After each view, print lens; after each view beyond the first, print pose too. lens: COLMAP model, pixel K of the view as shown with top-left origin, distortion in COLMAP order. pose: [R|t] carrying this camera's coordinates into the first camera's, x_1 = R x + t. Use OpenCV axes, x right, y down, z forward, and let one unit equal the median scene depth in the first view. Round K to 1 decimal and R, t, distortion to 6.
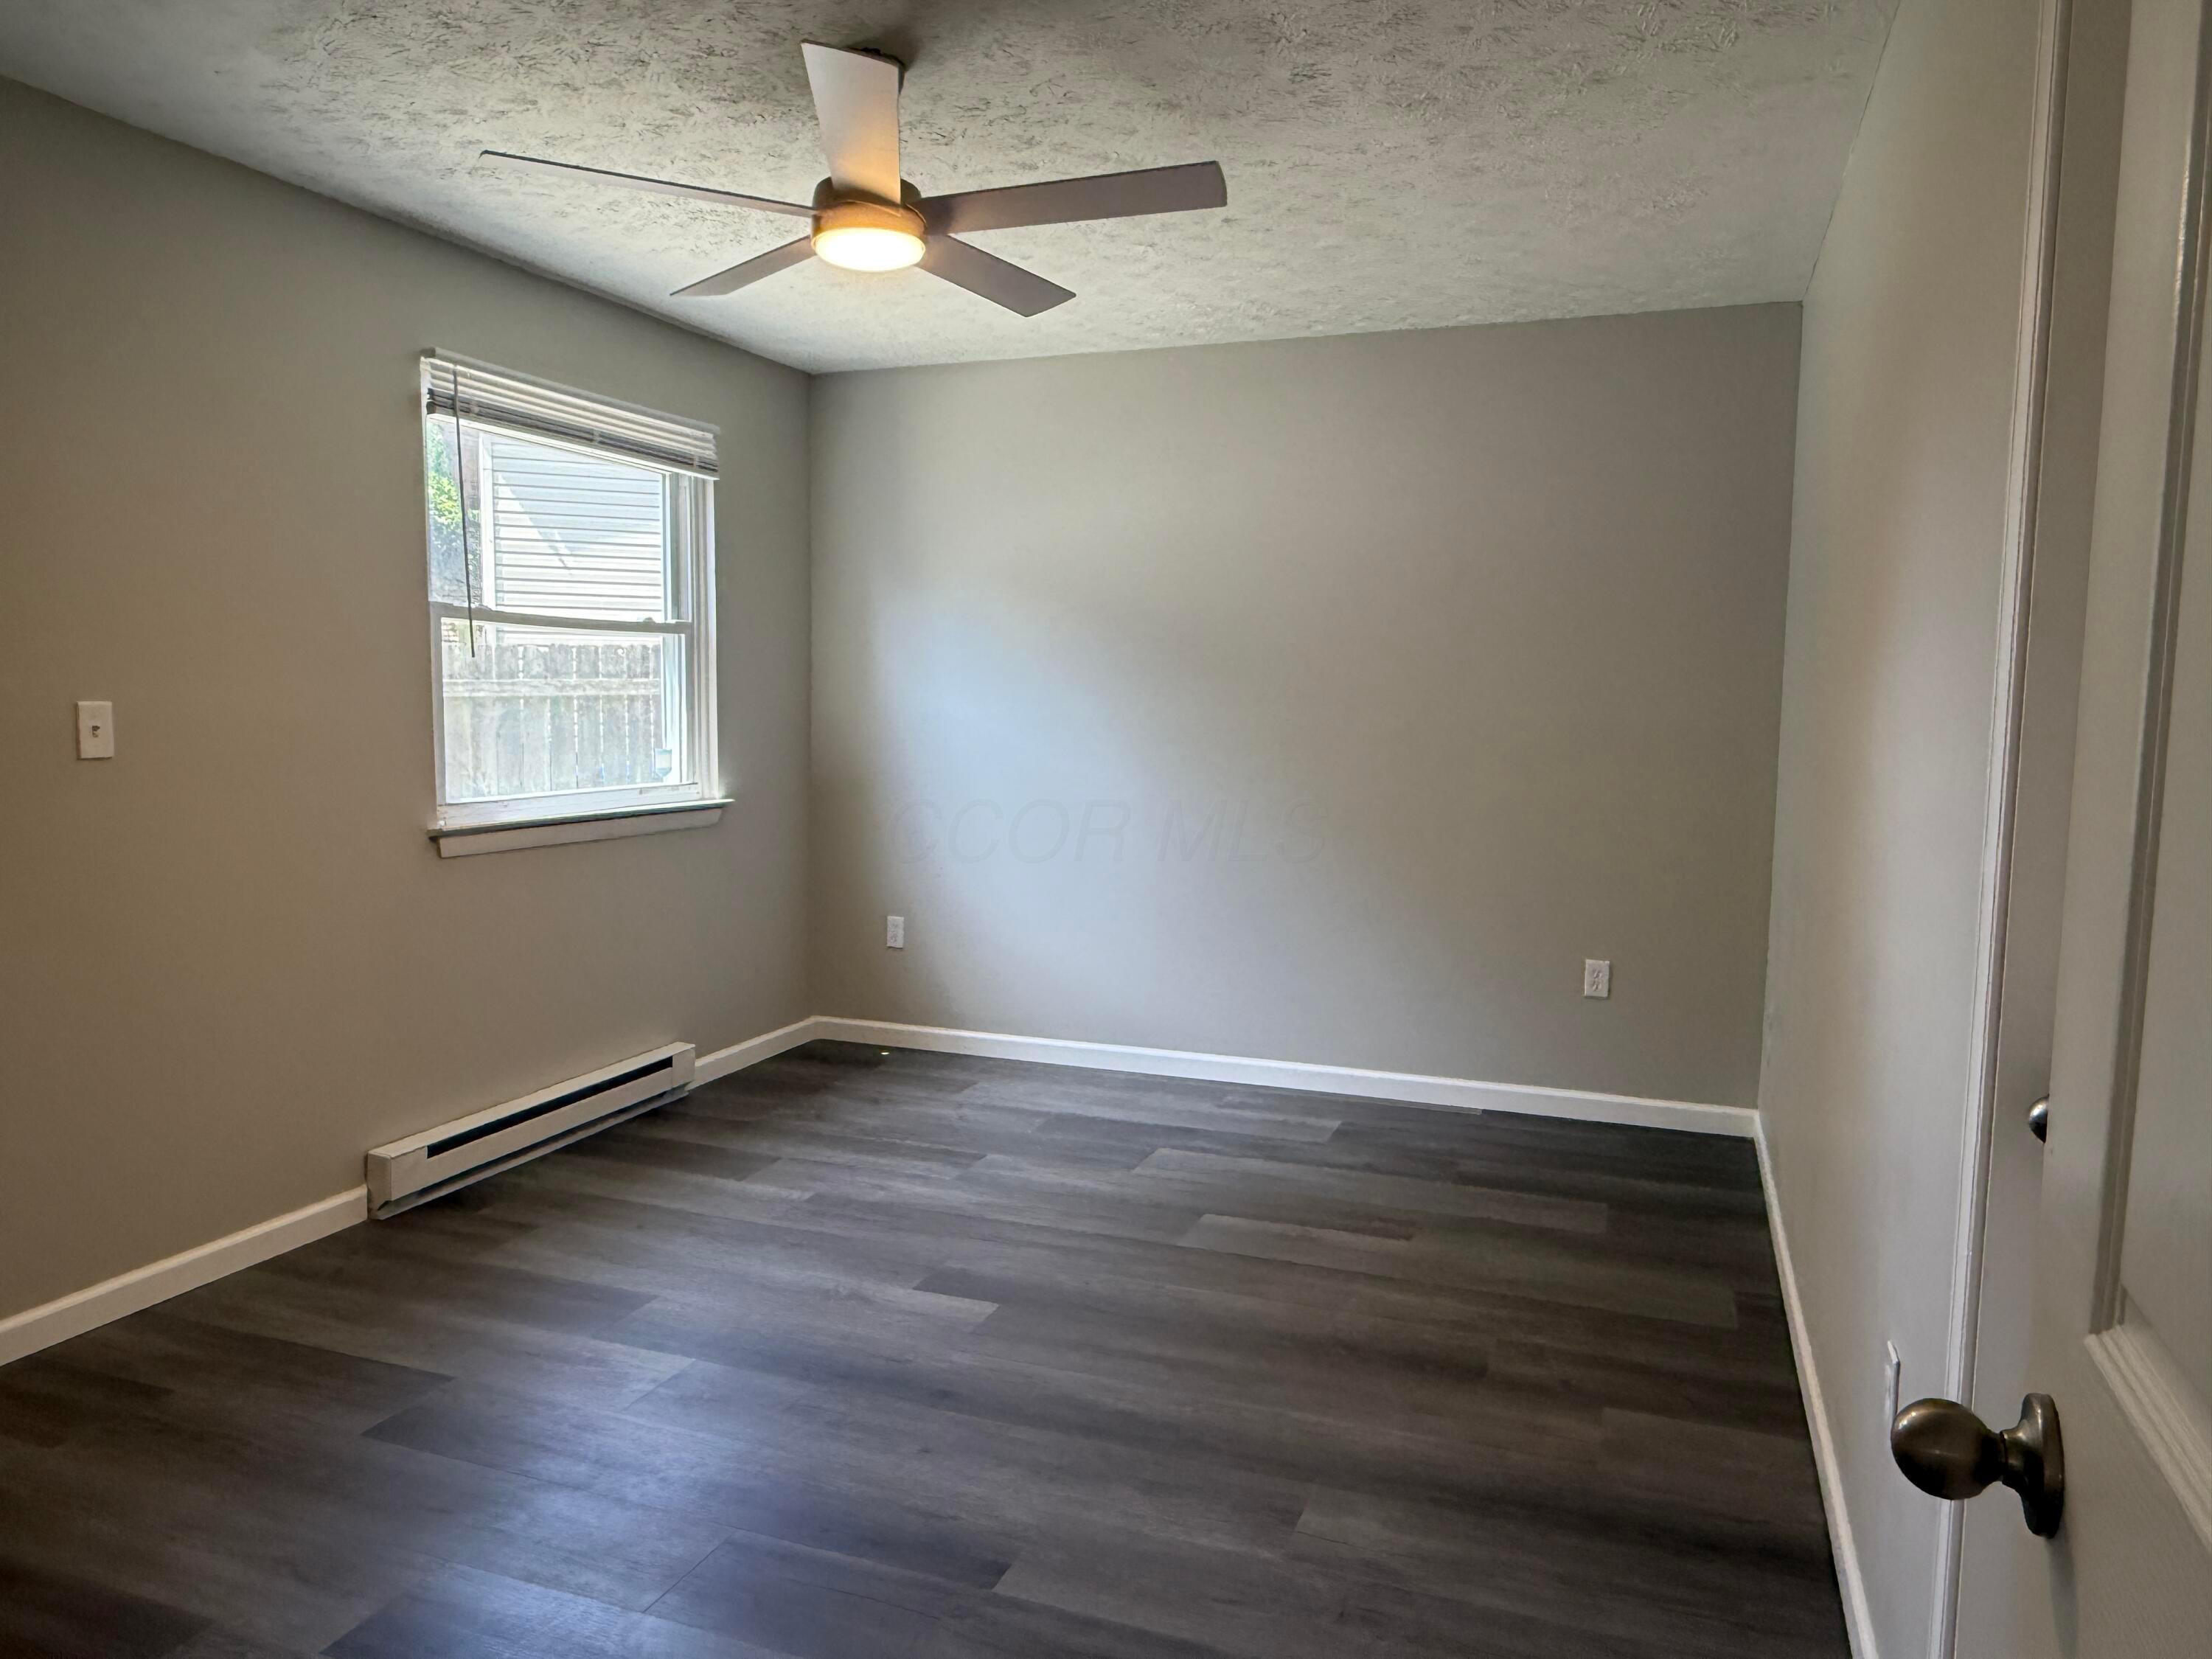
lens RADIAL K [[1492.1, 0, 1092.4], [0, 1492.1, 838.7], [0, 0, 1]] dist [0.003283, 0.001094]
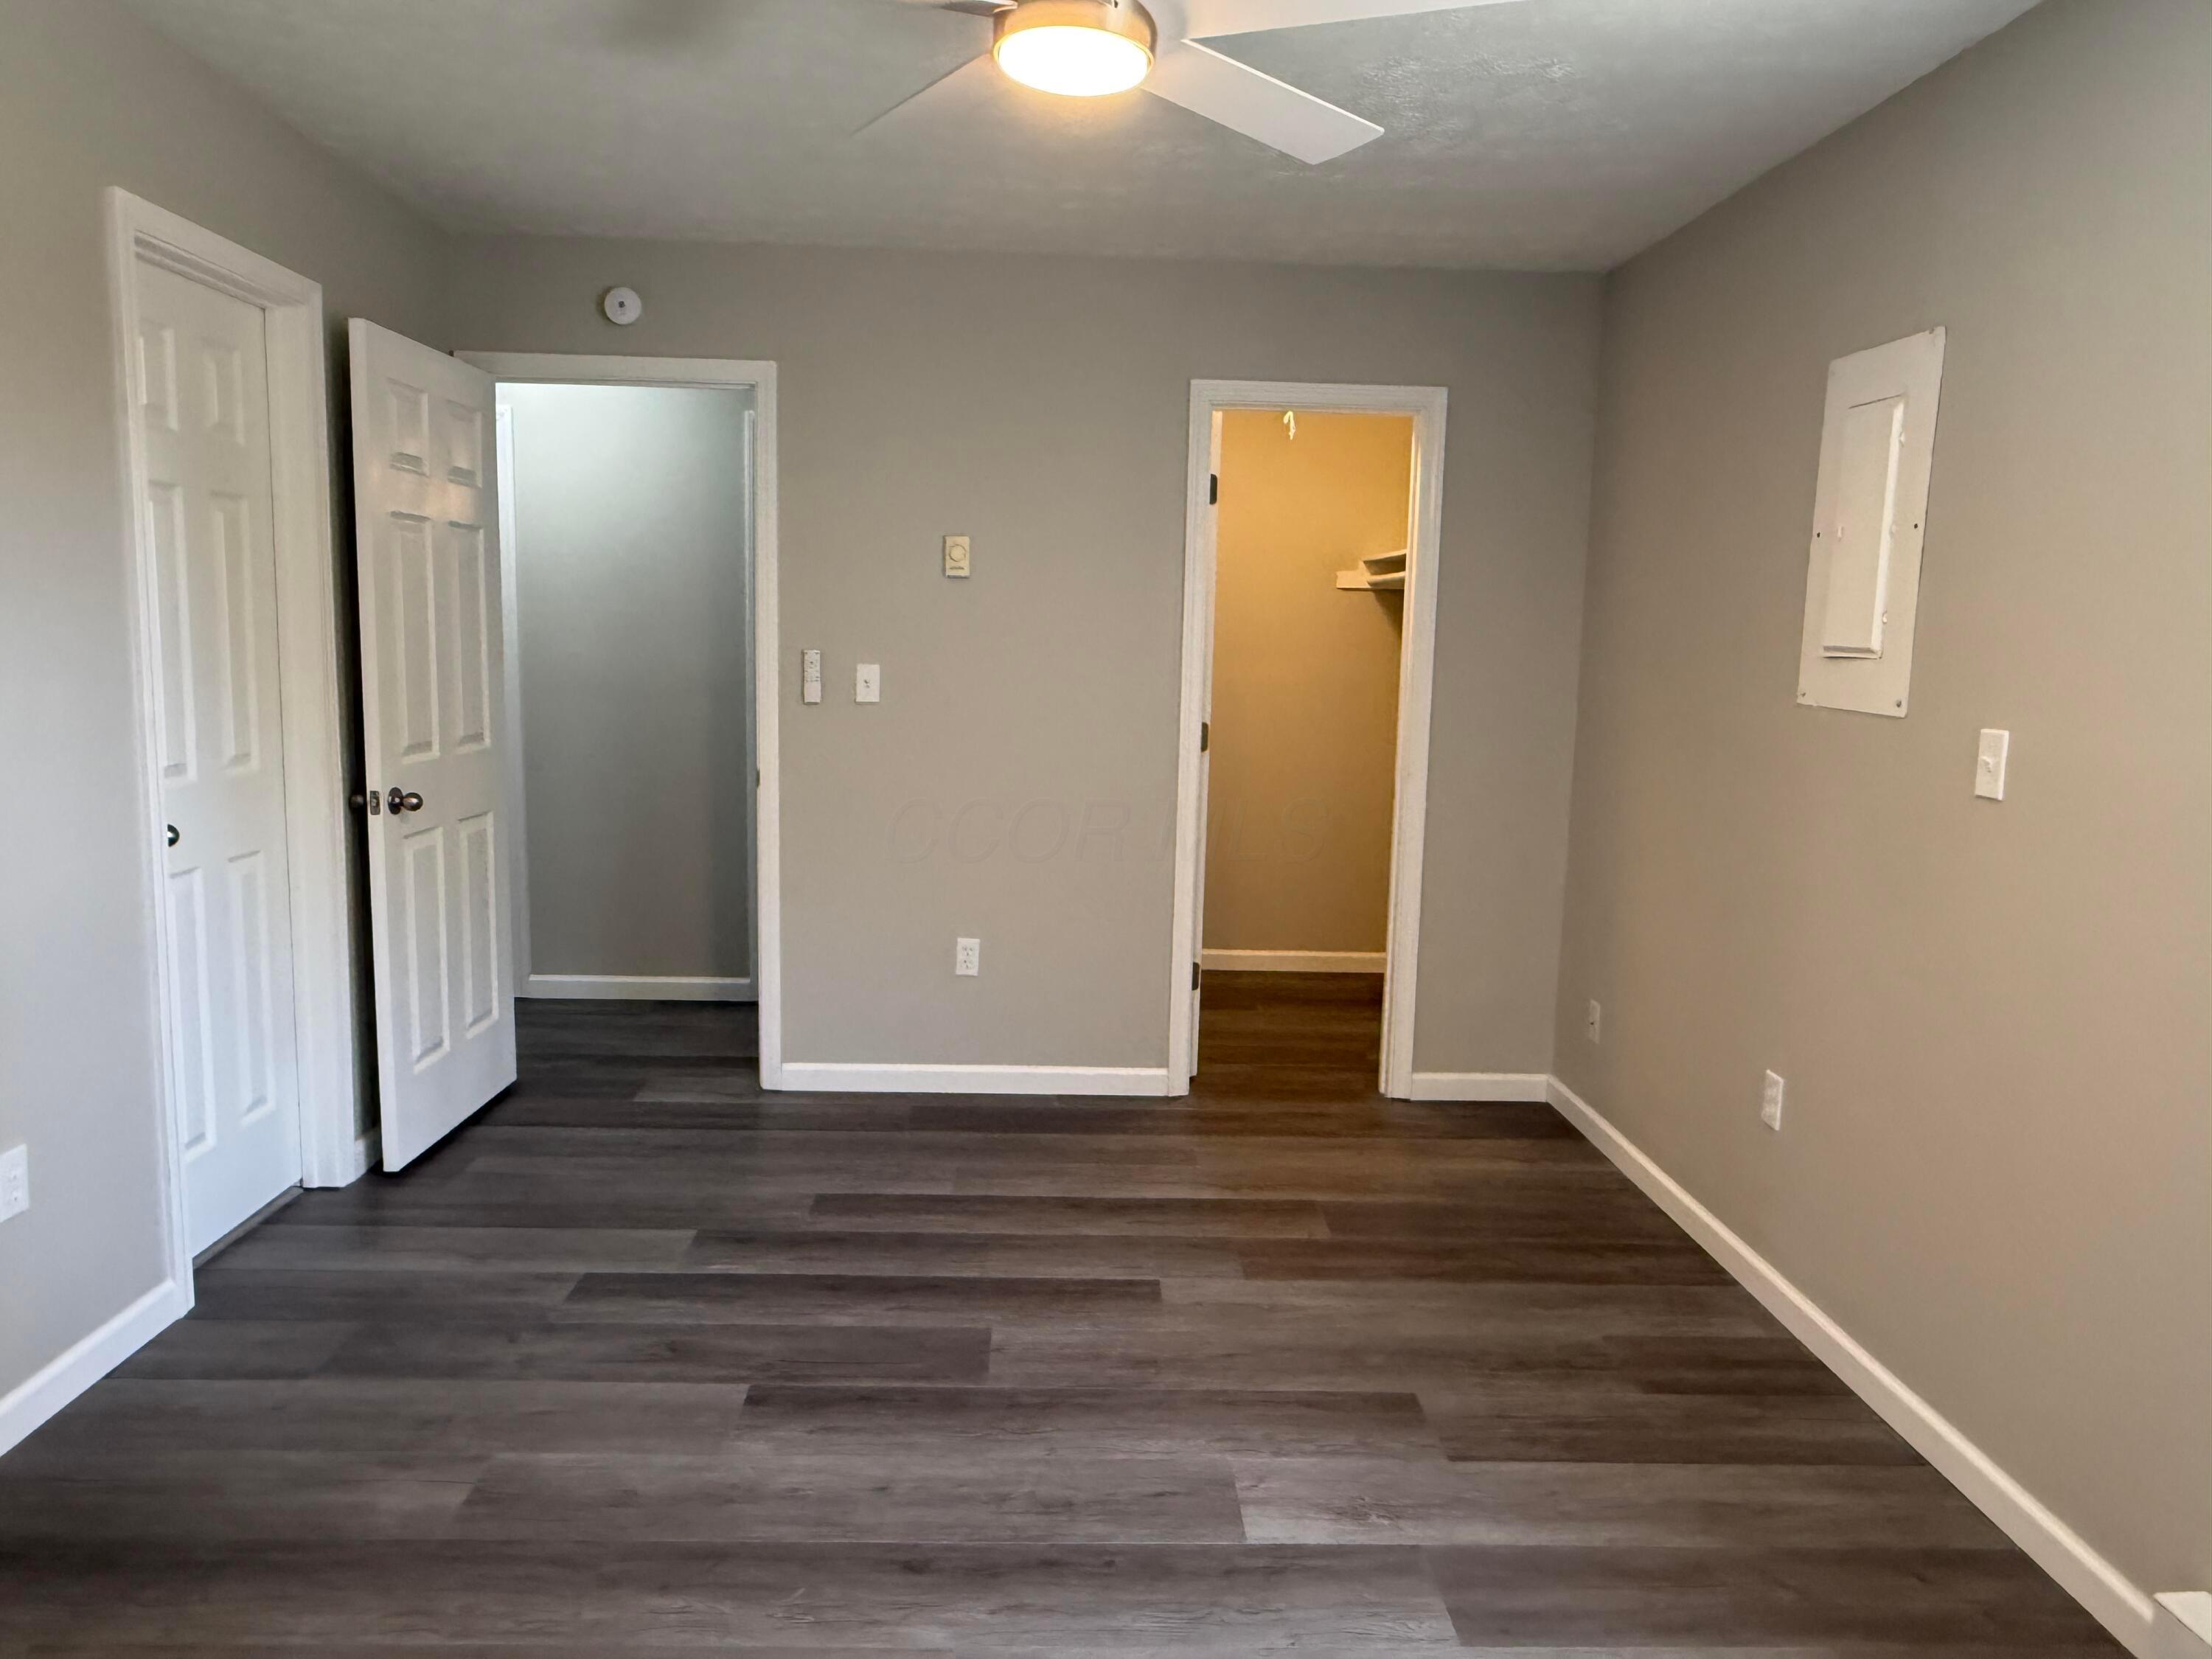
lens RADIAL K [[1492.1, 0, 1101.1], [0, 1492.1, 818.2], [0, 0, 1]] dist [0.003283, 0.001094]
pose [[-0.916079, 0.016800, -0.400647, 0.112252], [-0.075753, 0.973882, 0.214045, -0.181308], [0.393779, 0.226432, -0.890880, 1.535661]]
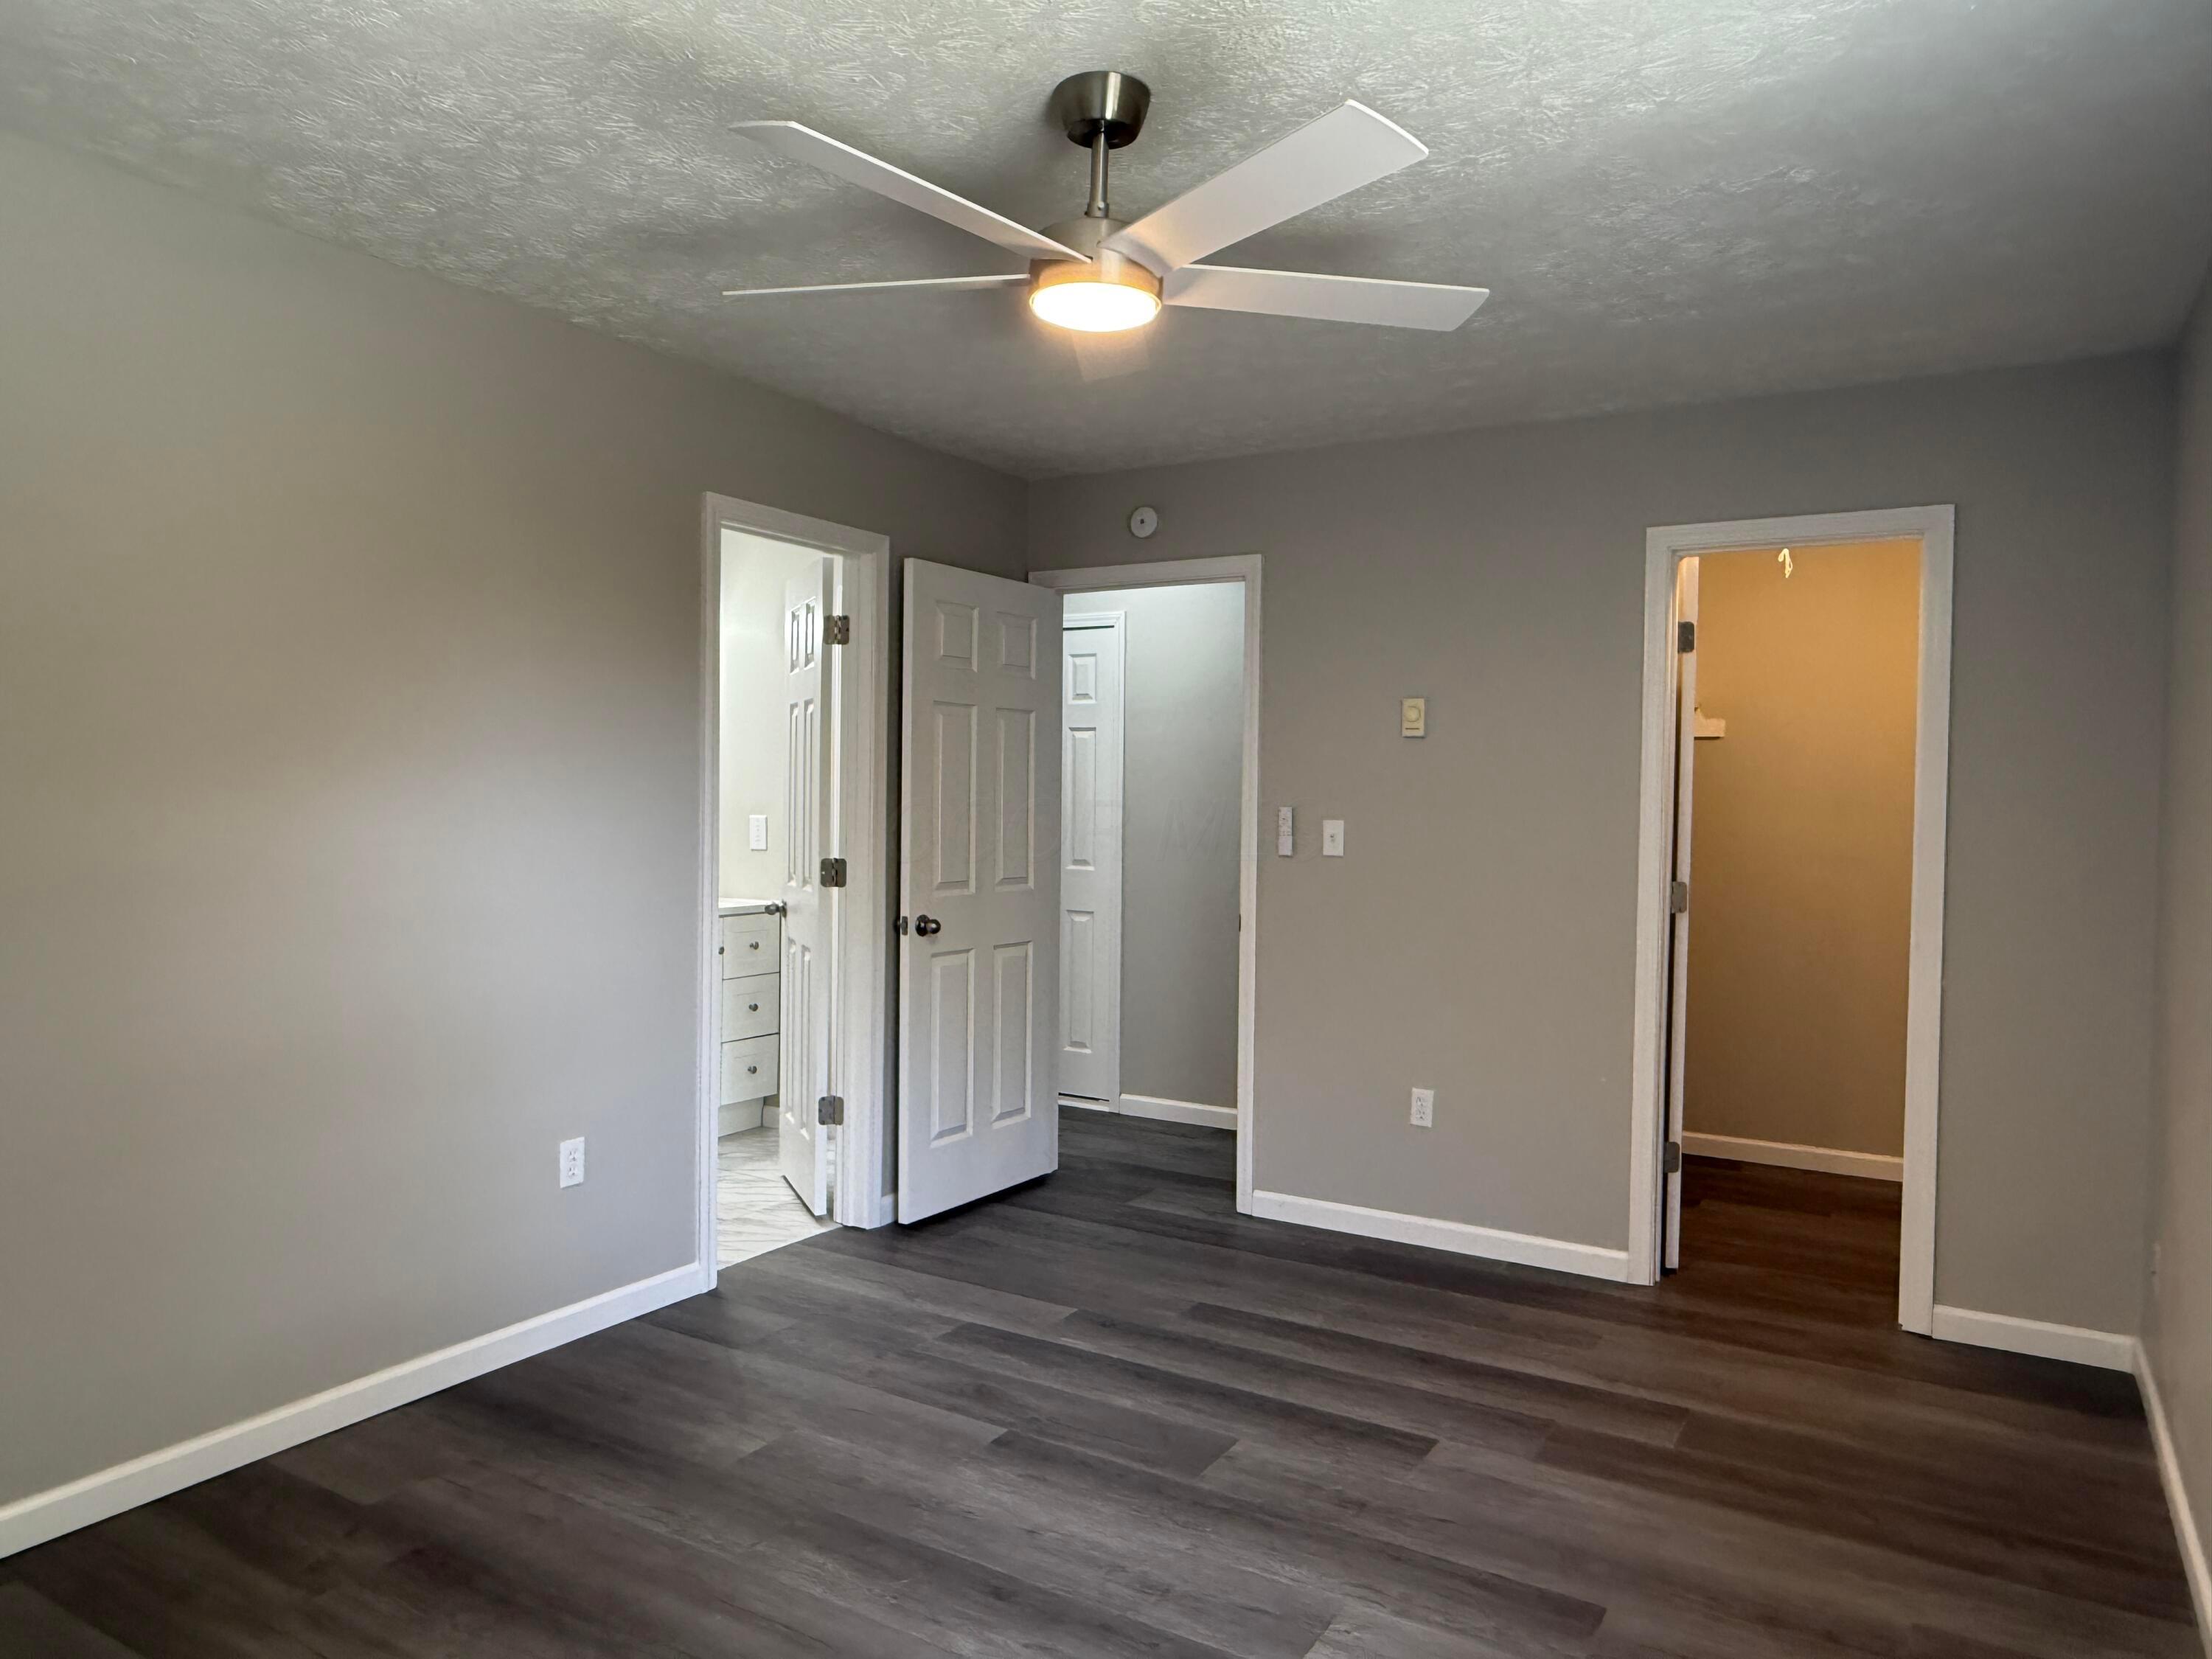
lens RADIAL K [[1492.1, 0, 1093.8], [0, 1492.1, 834.6], [0, 0, 1]] dist [0.003283, 0.001094]
pose [[-0.984476, -0.029410, 0.173039, -0.277168], [-0.006132, 0.991024, 0.133545, -0.190714], [-0.175414, 0.130410, -0.975819, 1.679459]]
